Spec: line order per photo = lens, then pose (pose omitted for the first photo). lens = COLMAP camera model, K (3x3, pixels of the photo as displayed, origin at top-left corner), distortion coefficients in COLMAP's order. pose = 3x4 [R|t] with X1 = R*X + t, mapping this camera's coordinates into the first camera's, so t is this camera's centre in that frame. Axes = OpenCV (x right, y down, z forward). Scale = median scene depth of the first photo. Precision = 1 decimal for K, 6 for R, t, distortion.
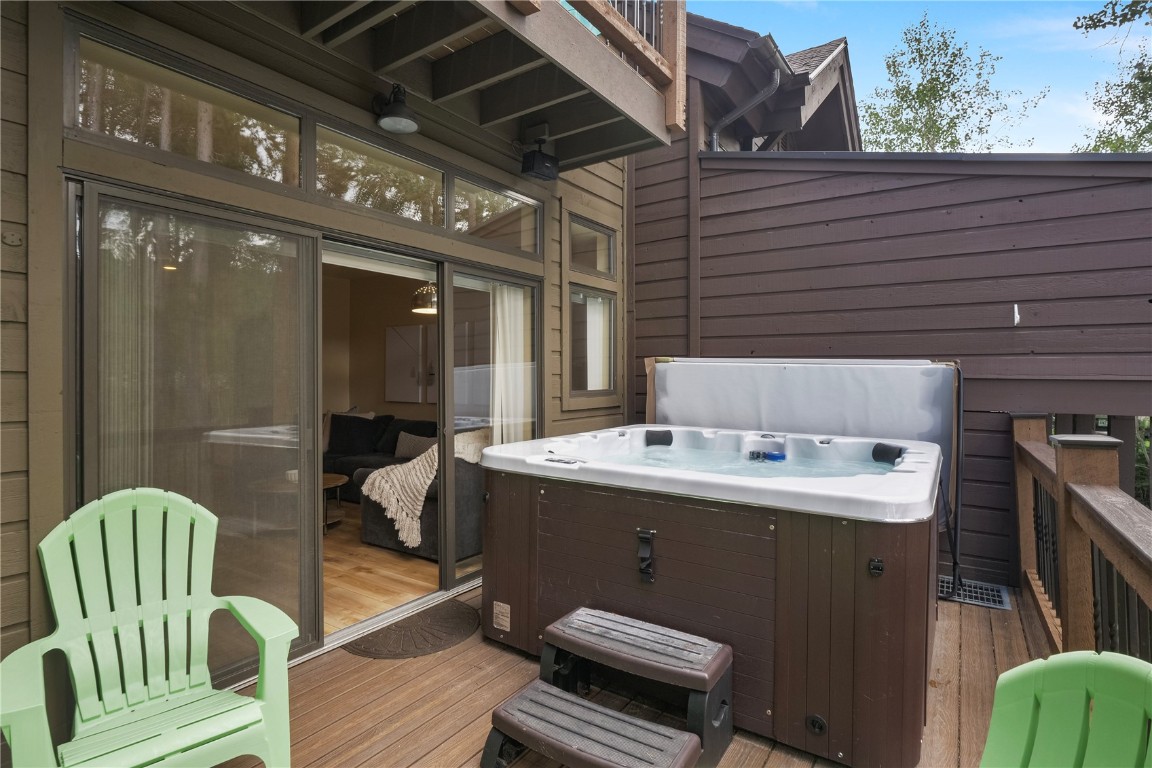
lens RADIAL K [[574.3, 0, 575.3], [0, 574.3, 378.9], [0, 0, 1]] dist [-0.002750, -0.000608]
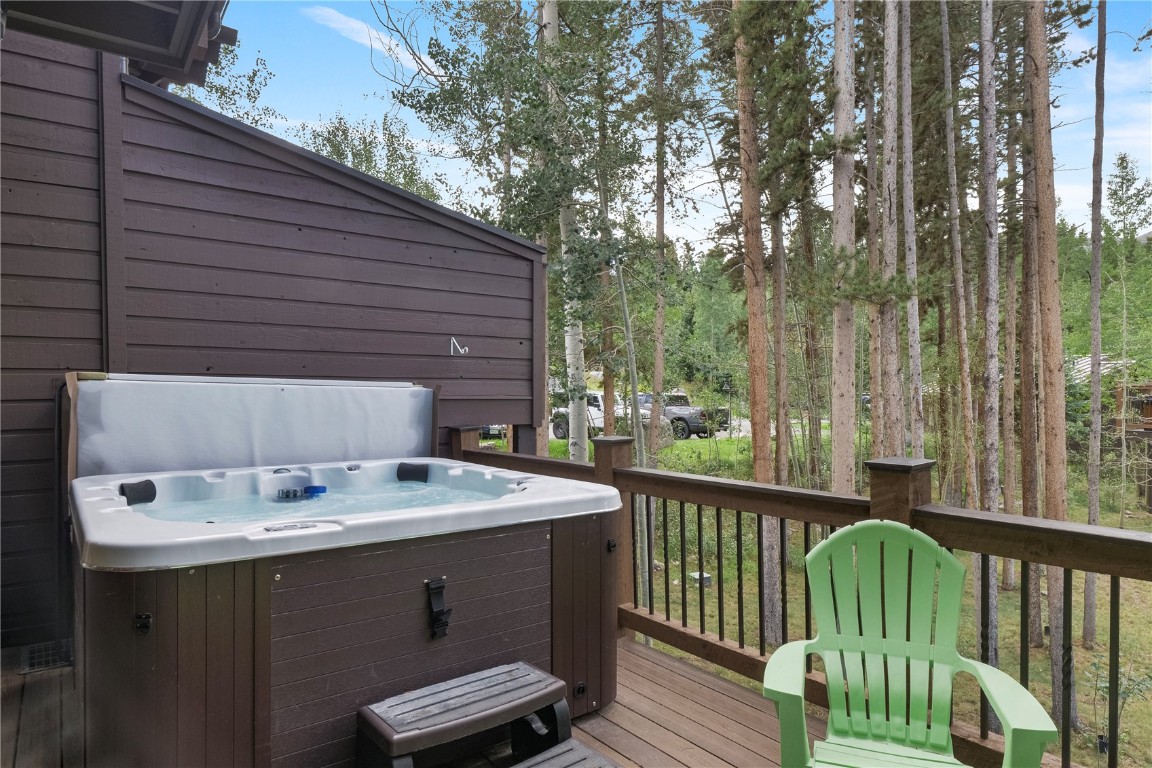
lens RADIAL K [[678.7, 0, 576.7], [0, 678.7, 395.8], [0, 0, 1]] dist [0.001800, 0.000447]
pose [[0.316324, -0.008018, 0.948617, -0.505264], [0.008923, 0.999945, 0.005476, -0.012286], [-0.948609, 0.006732, 0.316378, 0.300062]]
